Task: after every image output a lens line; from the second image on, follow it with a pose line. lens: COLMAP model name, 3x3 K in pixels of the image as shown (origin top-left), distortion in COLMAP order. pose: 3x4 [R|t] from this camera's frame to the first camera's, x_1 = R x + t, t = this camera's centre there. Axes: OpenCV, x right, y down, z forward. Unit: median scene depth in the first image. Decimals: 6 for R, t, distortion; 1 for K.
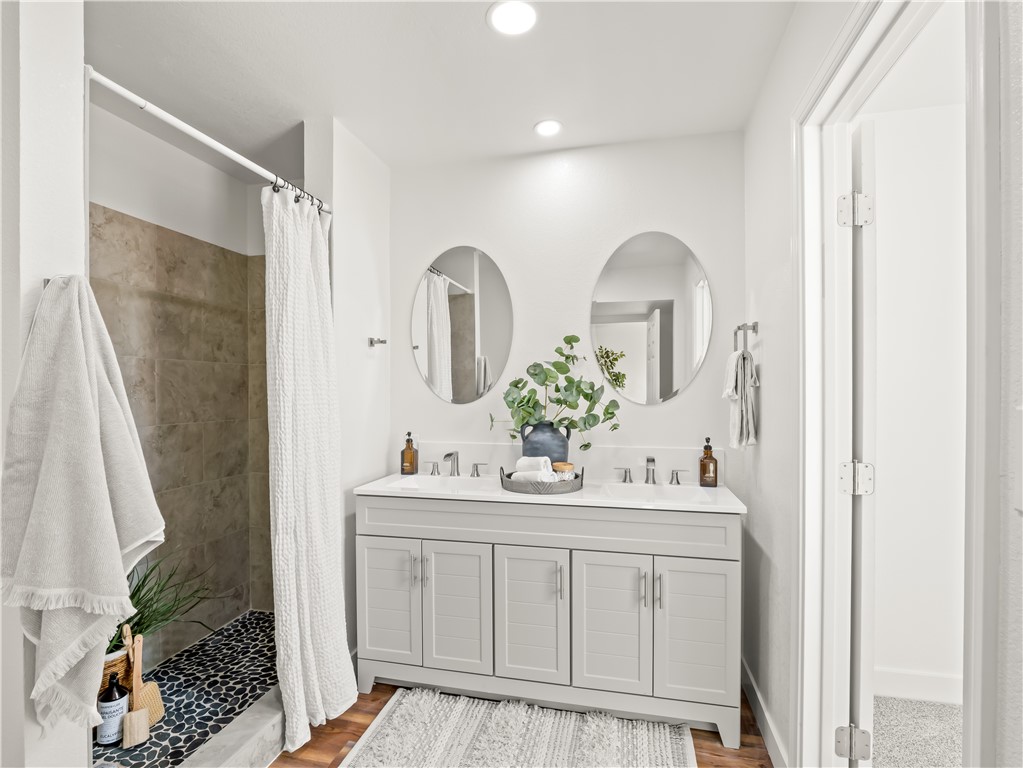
lens RADIAL K [[505.4, 0, 512.3], [0, 505.4, 388.9], [0, 0, 1]] dist [-0.022306, -0.001046]
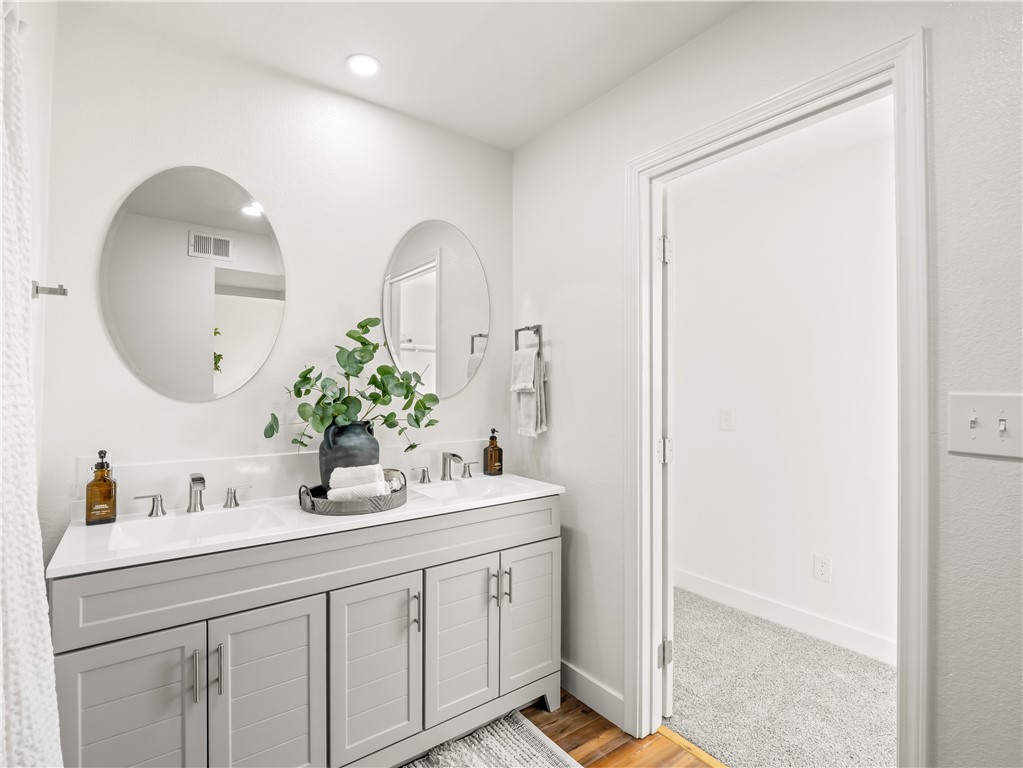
lens RADIAL K [[498.2, 0, 511.4], [0, 498.2, 373.6], [0, 0, 1]] dist [-0.019753, -0.000390]
pose [[0.638405, 0.024257, 0.769318, -0.417385], [-0.005885, 0.999628, -0.026635, 0.009062], [-0.769678, 0.012476, 0.638310, 0.324581]]
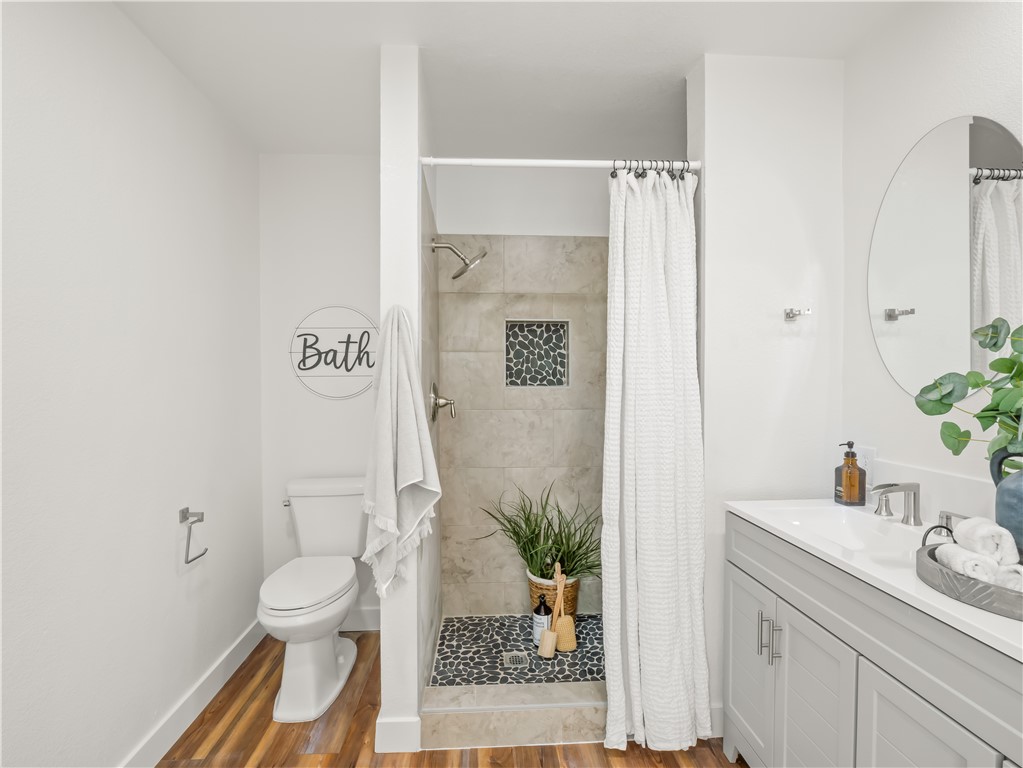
lens RADIAL K [[490.0, 0, 511.5], [0, 490.0, 384.0], [0, 0, 1]] dist [-0.030598, 0.000006]
pose [[0.294061, 0.009269, -0.955742, 0.337038], [-0.009583, 0.999931, 0.006749, 0.009915], [0.955738, 0.007174, 0.294130, 0.457118]]
